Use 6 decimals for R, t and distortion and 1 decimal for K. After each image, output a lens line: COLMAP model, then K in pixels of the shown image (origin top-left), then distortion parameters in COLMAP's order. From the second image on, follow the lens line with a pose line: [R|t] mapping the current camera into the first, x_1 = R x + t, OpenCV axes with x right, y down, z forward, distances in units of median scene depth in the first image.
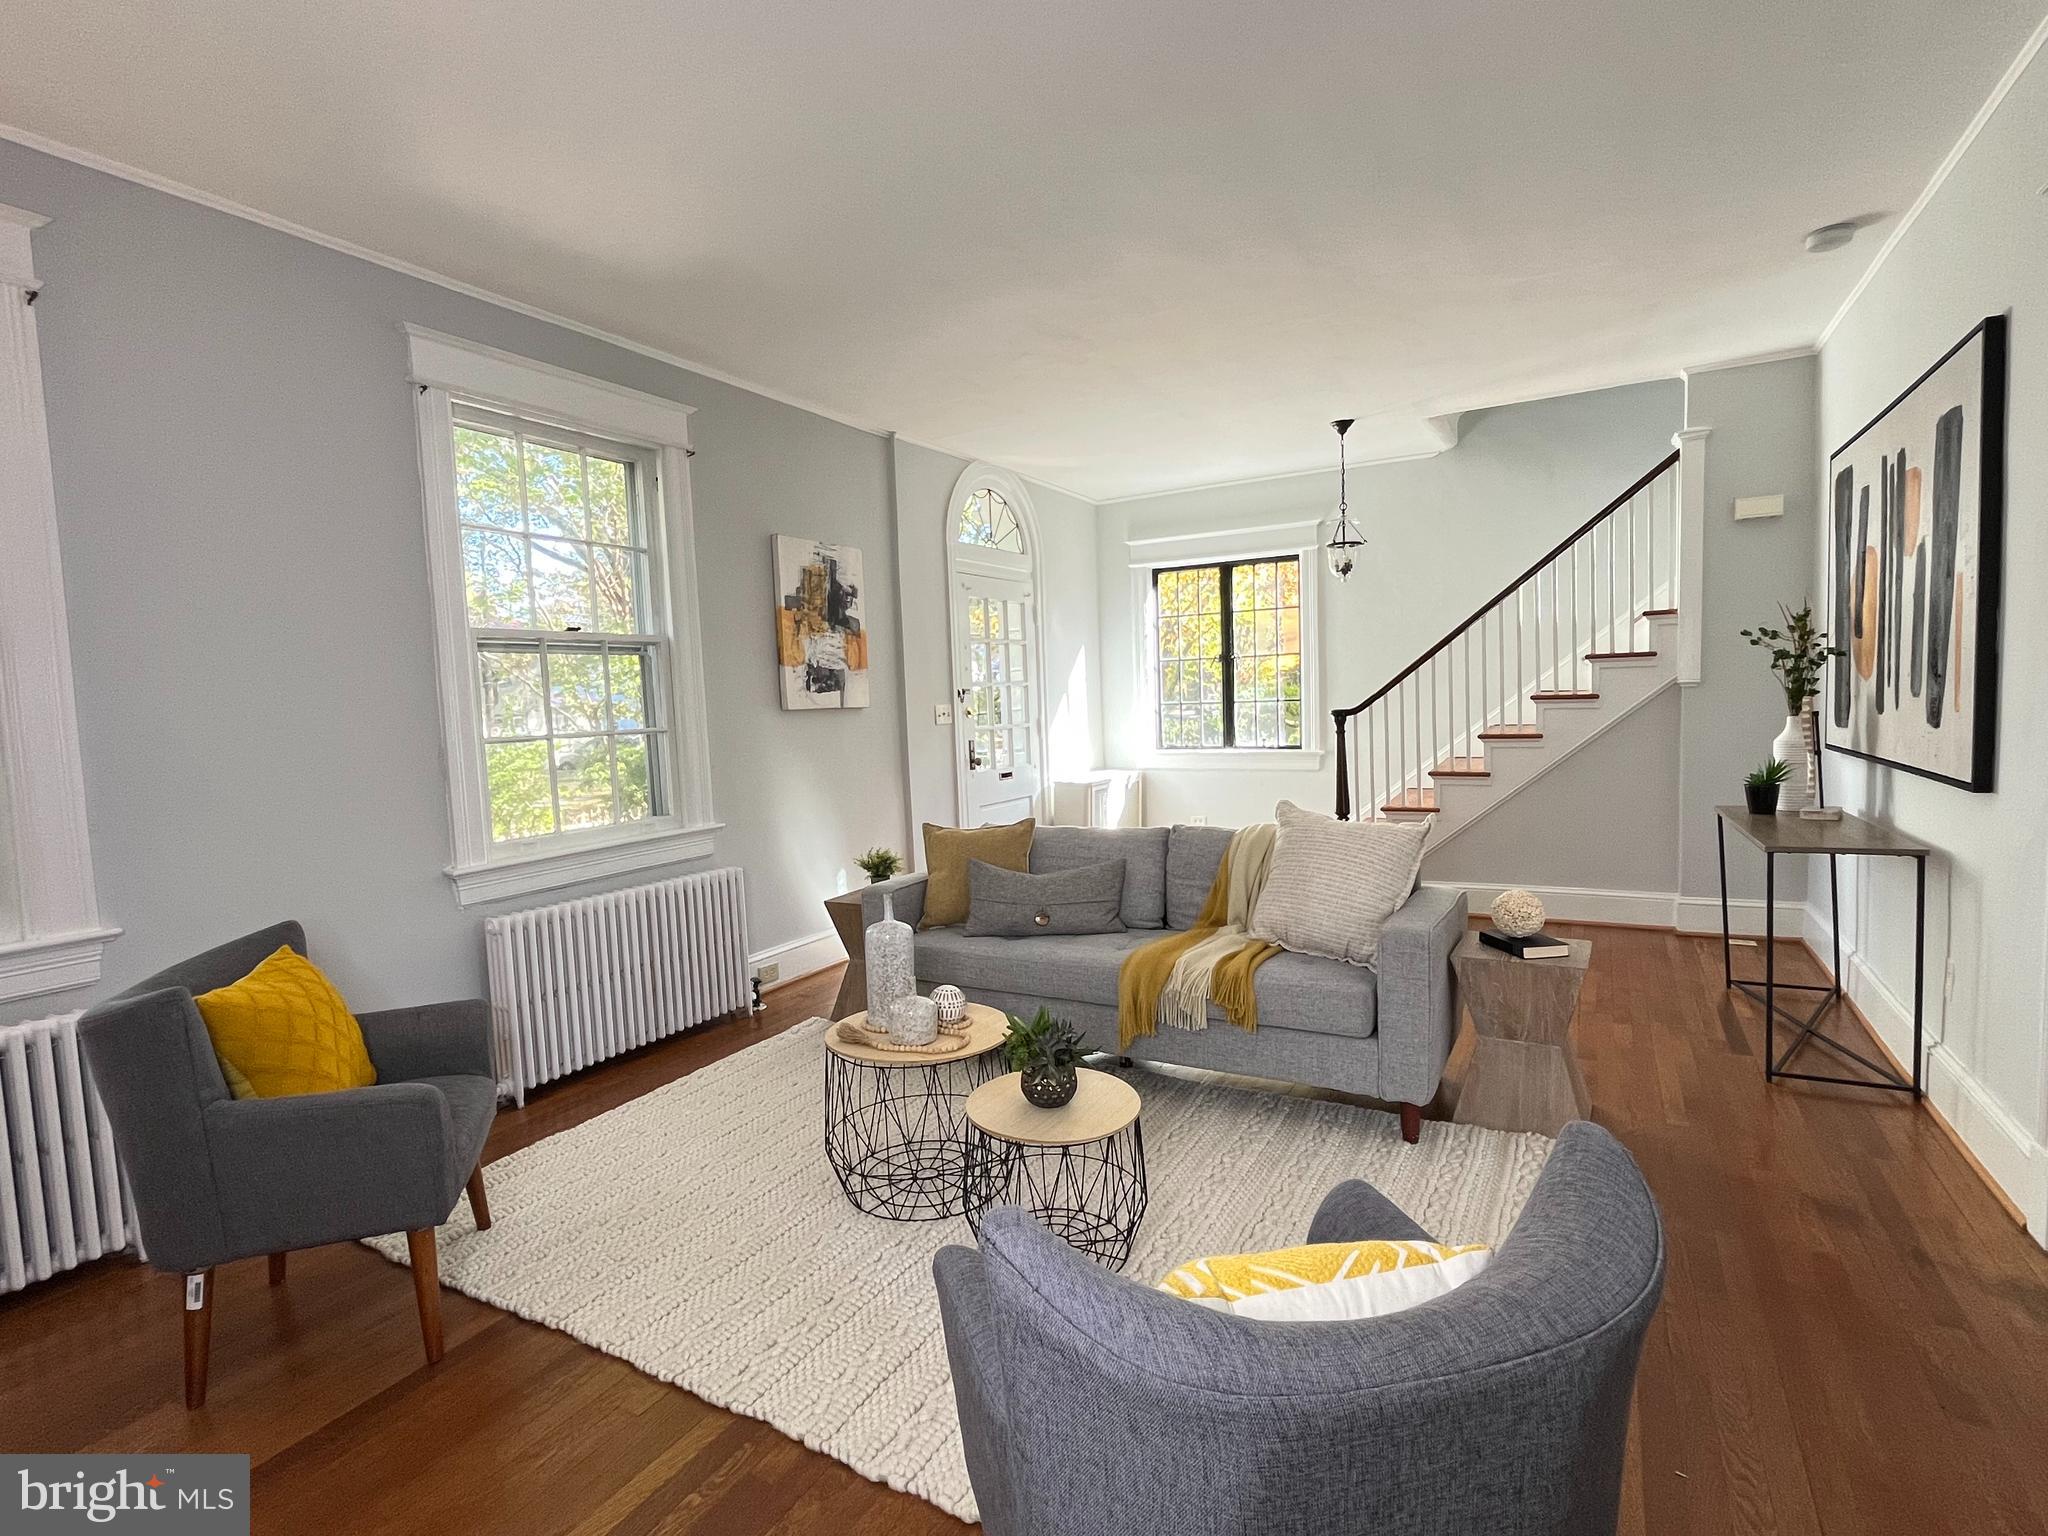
lens RADIAL K [[986.8, 0, 1019.0], [0, 986.8, 765.1], [0, 0, 1]] dist [-0.001844, 0.000453]
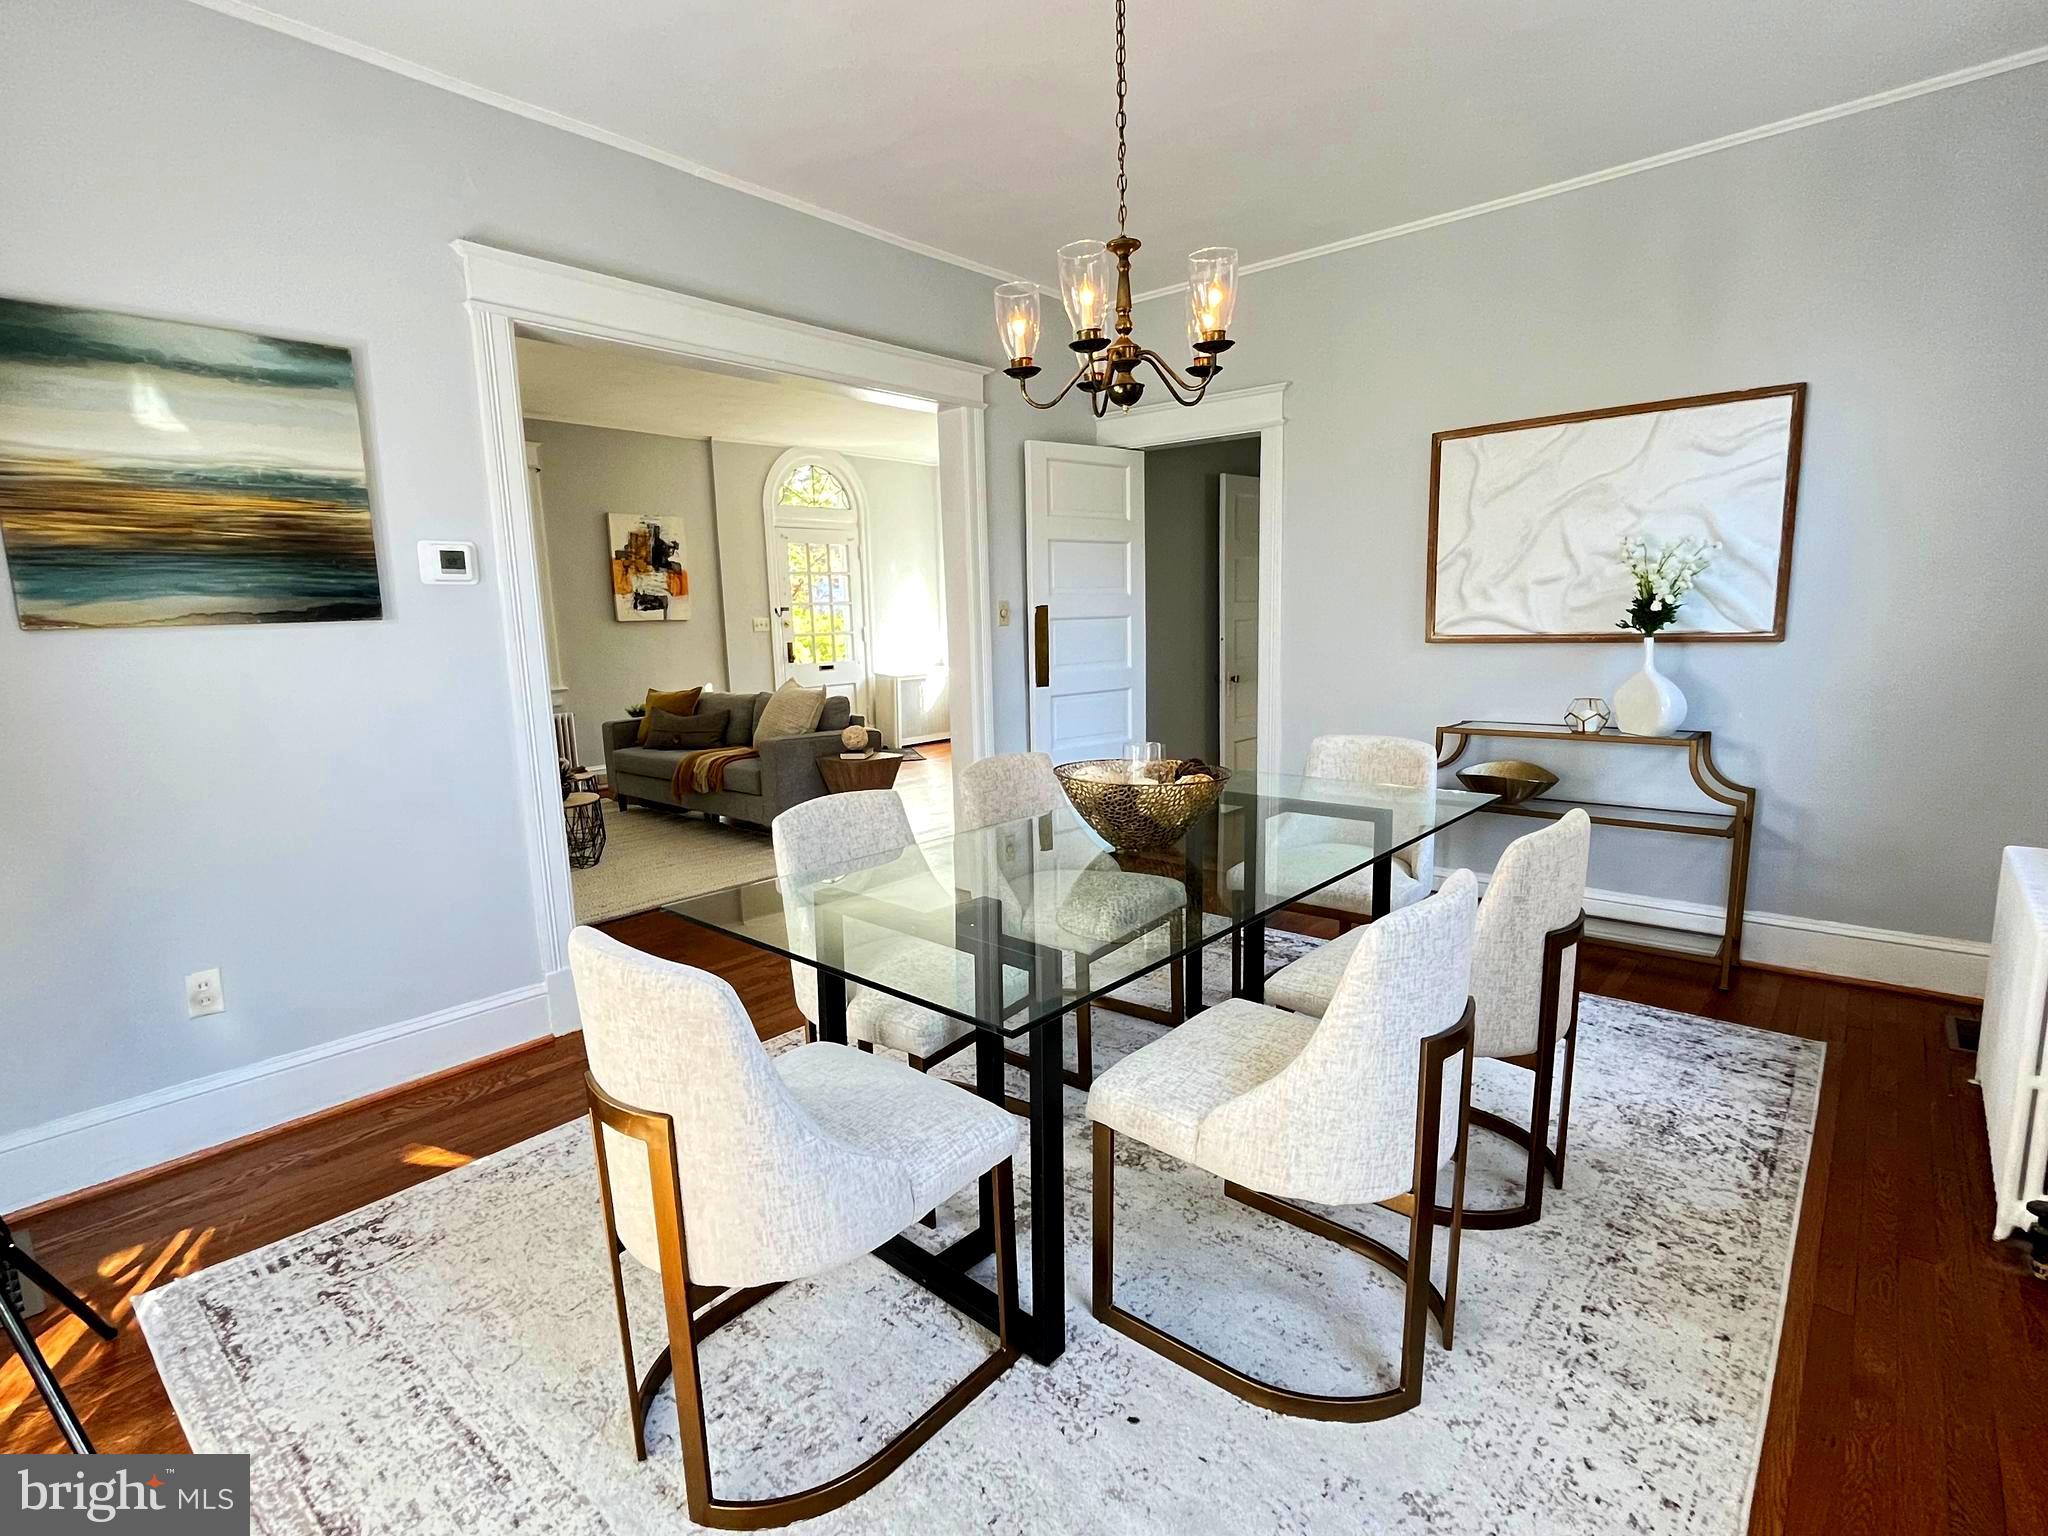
lens RADIAL K [[986.8, 0, 1019.0], [0, 986.8, 765.1], [0, 0, 1]] dist [-0.001844, 0.000453]
pose [[0.980107, 0.041479, -0.194087, 0.710047], [-0.023173, 0.995145, 0.095658, 0.009340], [0.197112, -0.089257, 0.976309, -0.468863]]
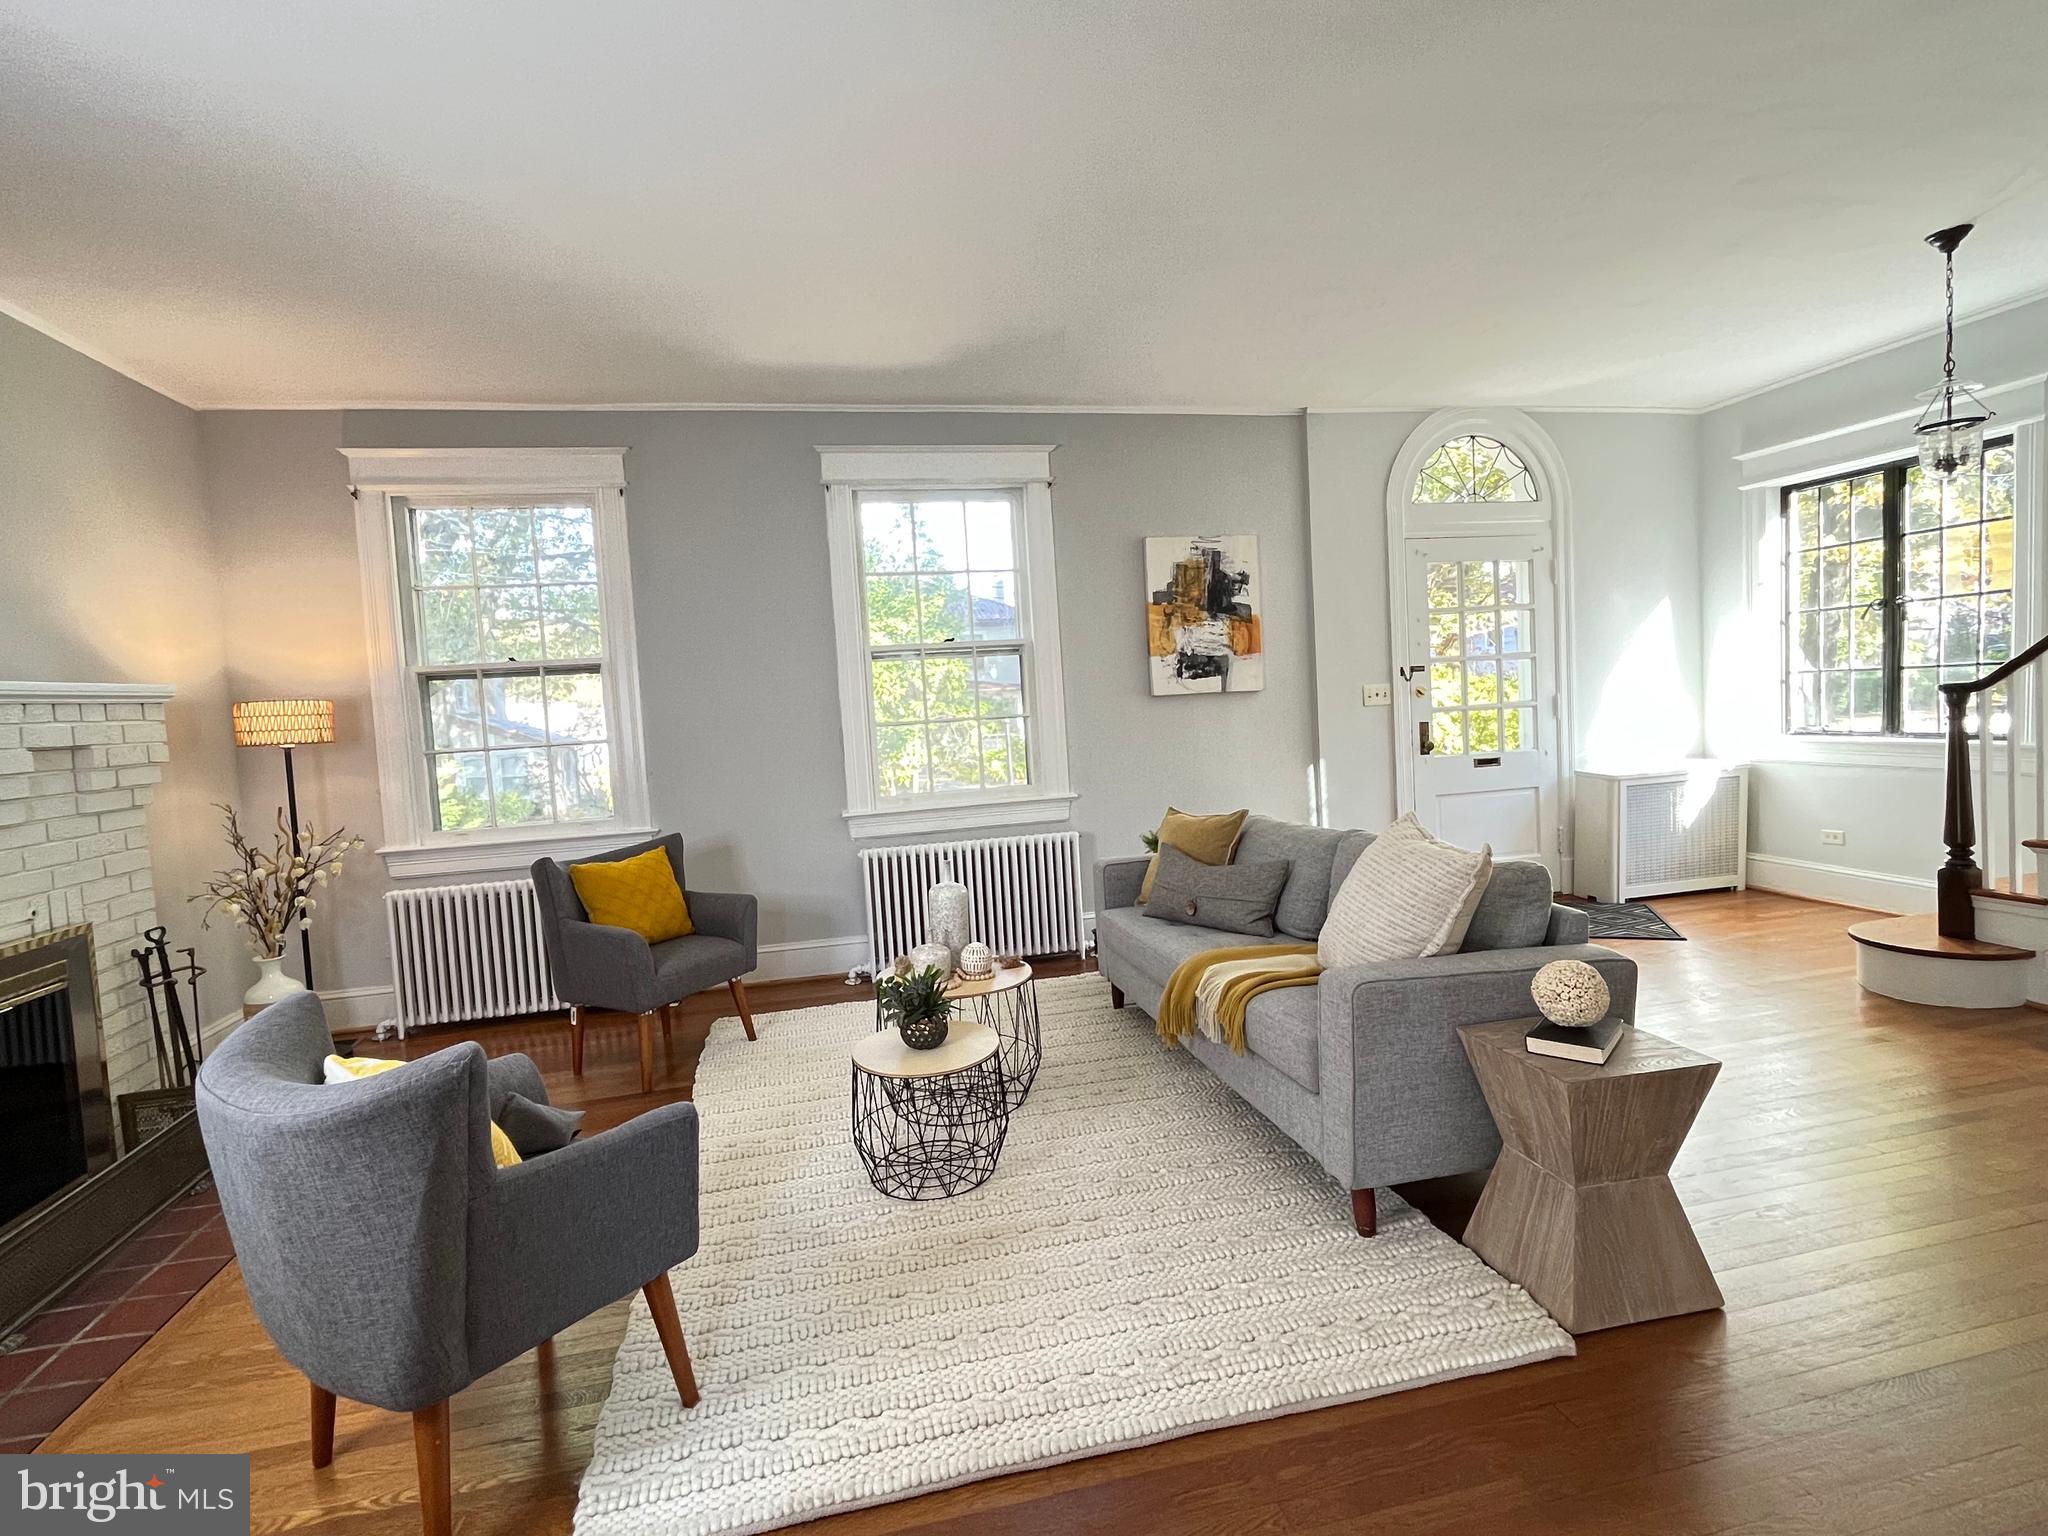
lens RADIAL K [[986.8, 0, 1019.0], [0, 986.8, 765.1], [0, 0, 1]] dist [-0.001844, 0.000453]
pose [[0.675282, 0.045310, -0.736166, 0.454925], [-0.018315, 0.998834, 0.044676, -0.024044], [0.737332, -0.016686, 0.675325, 0.135412]]
